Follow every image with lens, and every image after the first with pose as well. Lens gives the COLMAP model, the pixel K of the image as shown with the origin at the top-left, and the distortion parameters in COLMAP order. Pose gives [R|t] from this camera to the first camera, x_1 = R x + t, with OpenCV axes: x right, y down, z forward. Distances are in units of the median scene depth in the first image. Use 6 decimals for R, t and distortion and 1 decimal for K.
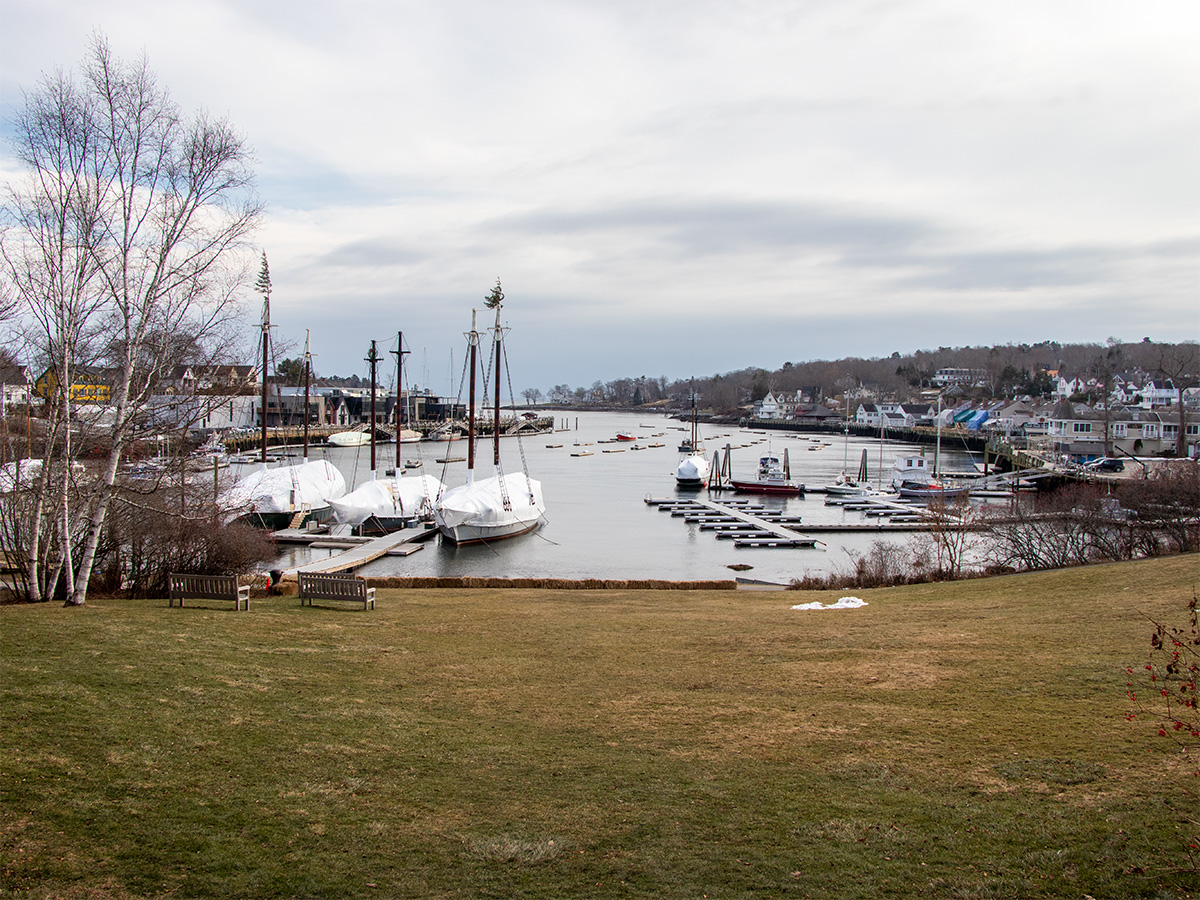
lens RADIAL K [[1188.6, 0, 600.0], [0, 1188.6, 450.0], [0, 0, 1]] dist [-0.079955, 0.033437]
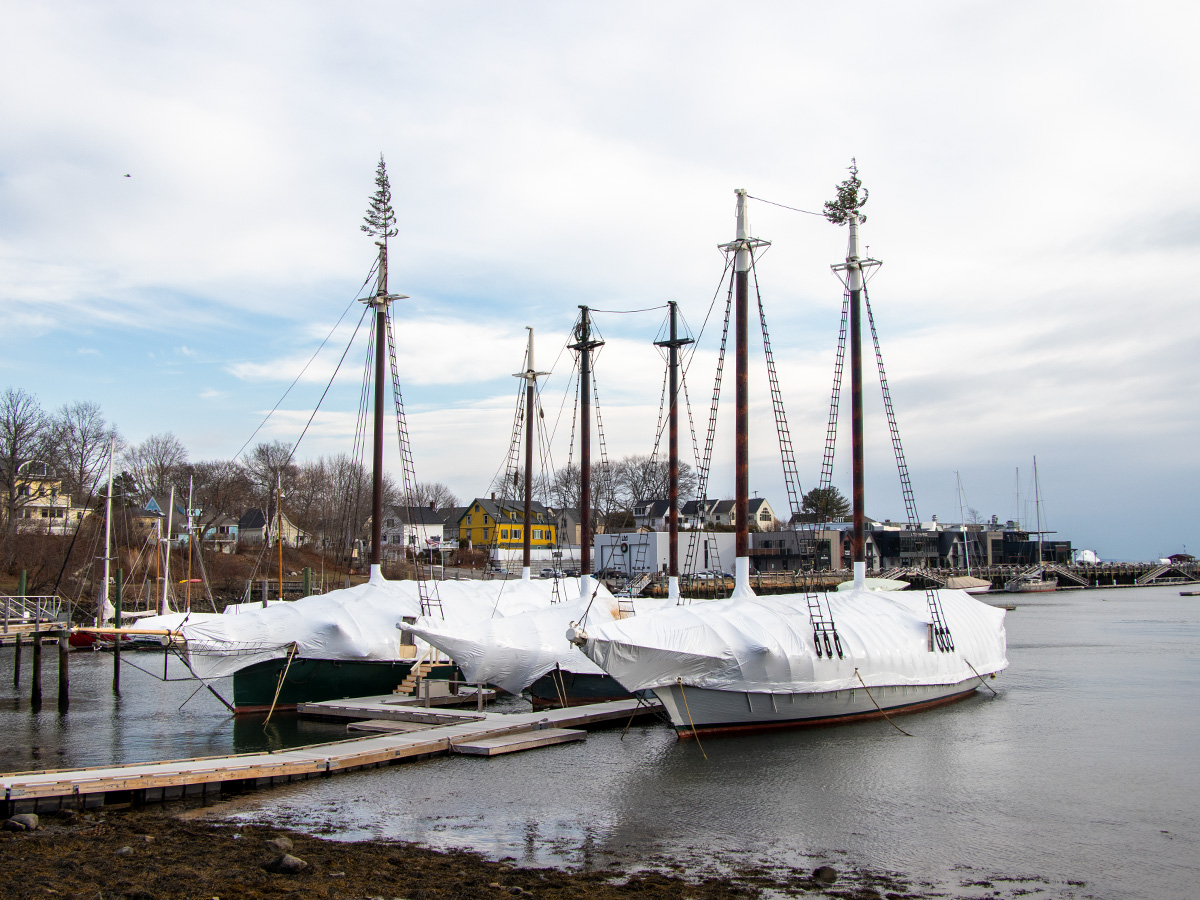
lens RADIAL K [[1462.4, 0, 600.0], [0, 1462.4, 450.0], [0, 0, 1]] dist [-0.034738, -0.006935]
pose [[0.891365, -0.065367, -0.448549, 0.027824], [0.009284, 0.991973, -0.126111, 0.014484], [0.453192, 0.108247, 0.884816, 0.169054]]
